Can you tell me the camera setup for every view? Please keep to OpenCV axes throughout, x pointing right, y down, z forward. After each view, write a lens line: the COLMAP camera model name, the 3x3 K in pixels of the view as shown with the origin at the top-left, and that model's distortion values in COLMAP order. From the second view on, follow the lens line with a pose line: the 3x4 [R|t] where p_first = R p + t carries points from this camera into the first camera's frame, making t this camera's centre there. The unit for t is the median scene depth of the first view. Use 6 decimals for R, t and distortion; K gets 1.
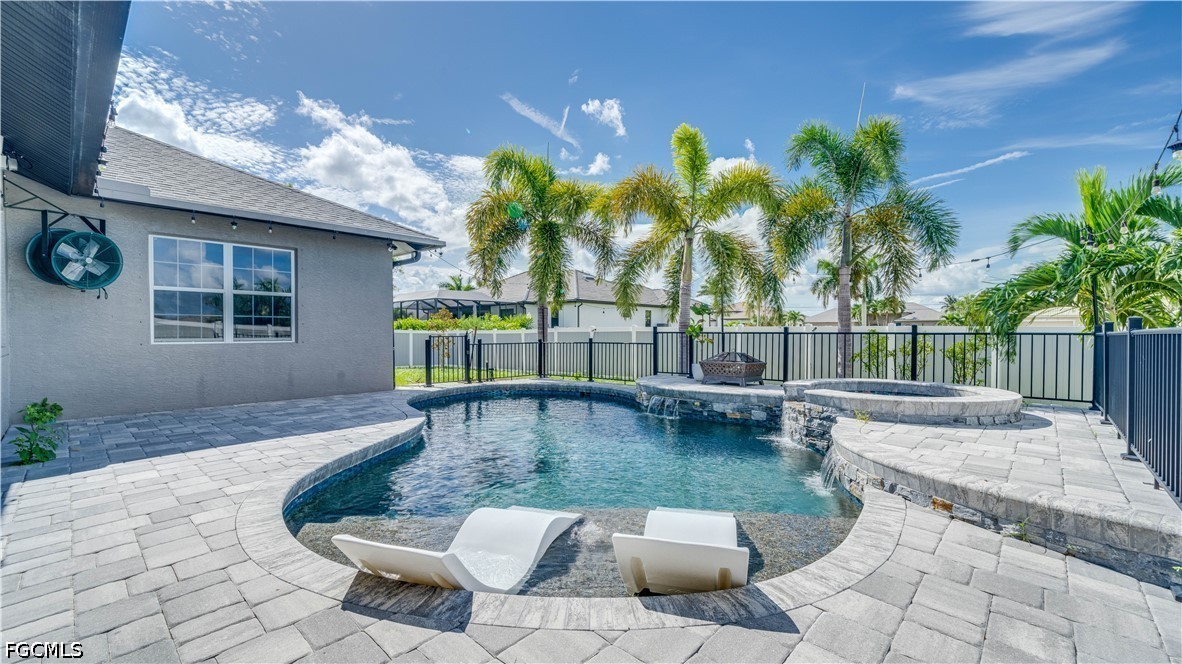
lens RADIAL K [[482.9, 0, 592.8], [0, 482.9, 337.4], [0, 0, 1]] dist [-0.001085, -0.000125]
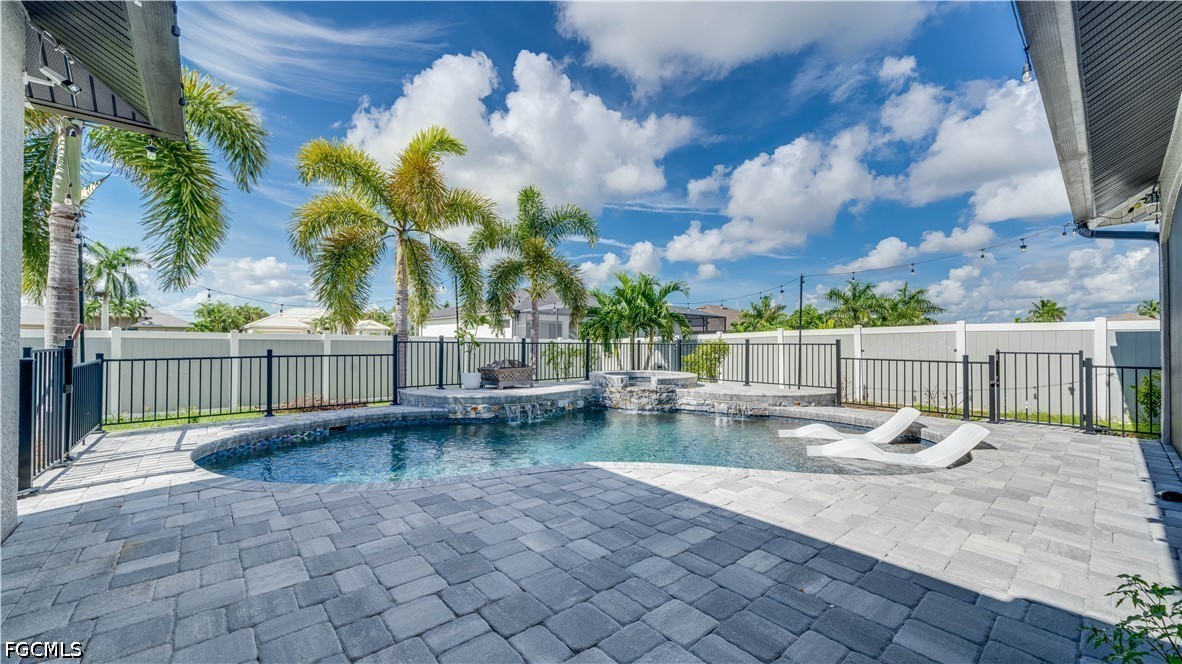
lens RADIAL K [[456.0, 0, 591.3], [0, 456.0, 335.1], [0, 0, 1]] dist [-0.000683, -0.000050]
pose [[0.118417, 0.016759, 0.992822, -0.796015], [0.002797, 0.999848, -0.017211, -0.008955], [-0.992960, 0.004815, 0.118352, 0.700617]]
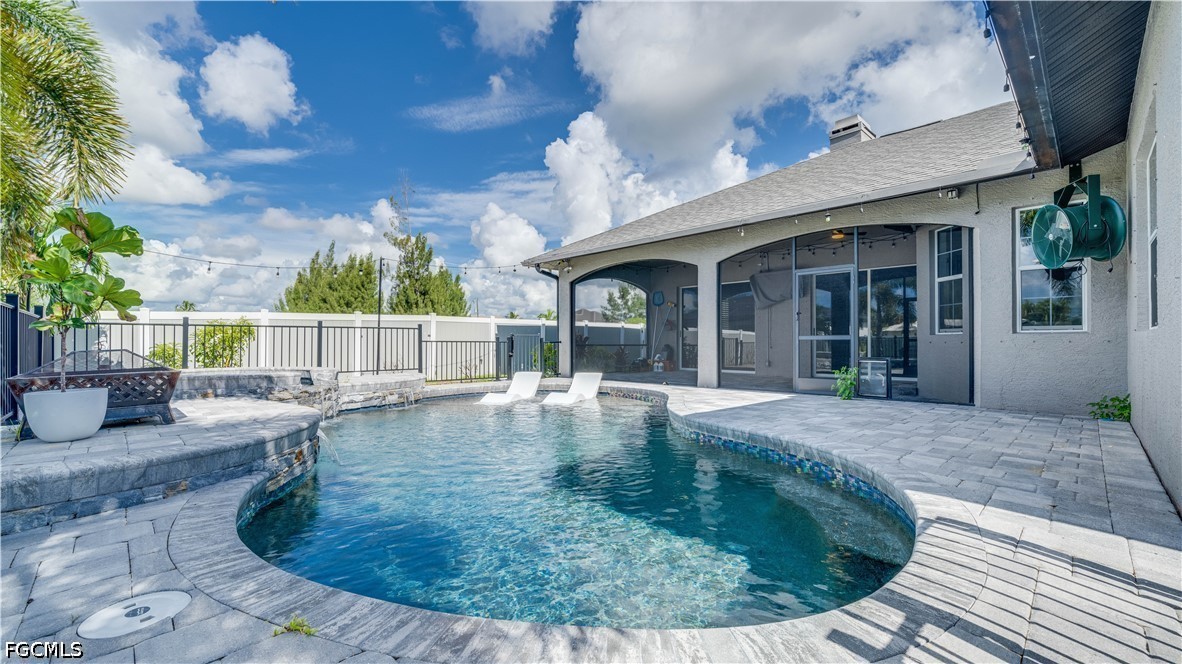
lens RADIAL K [[482.9, 0, 592.8], [0, 482.9, 337.4], [0, 0, 1]] dist [-0.001085, -0.000125]
pose [[-0.998632, -0.000316, 0.052283, -0.176596], [-0.000448, 0.999997, -0.002511, 0.021315], [-0.052282, -0.002531, -0.998629, 1.458920]]
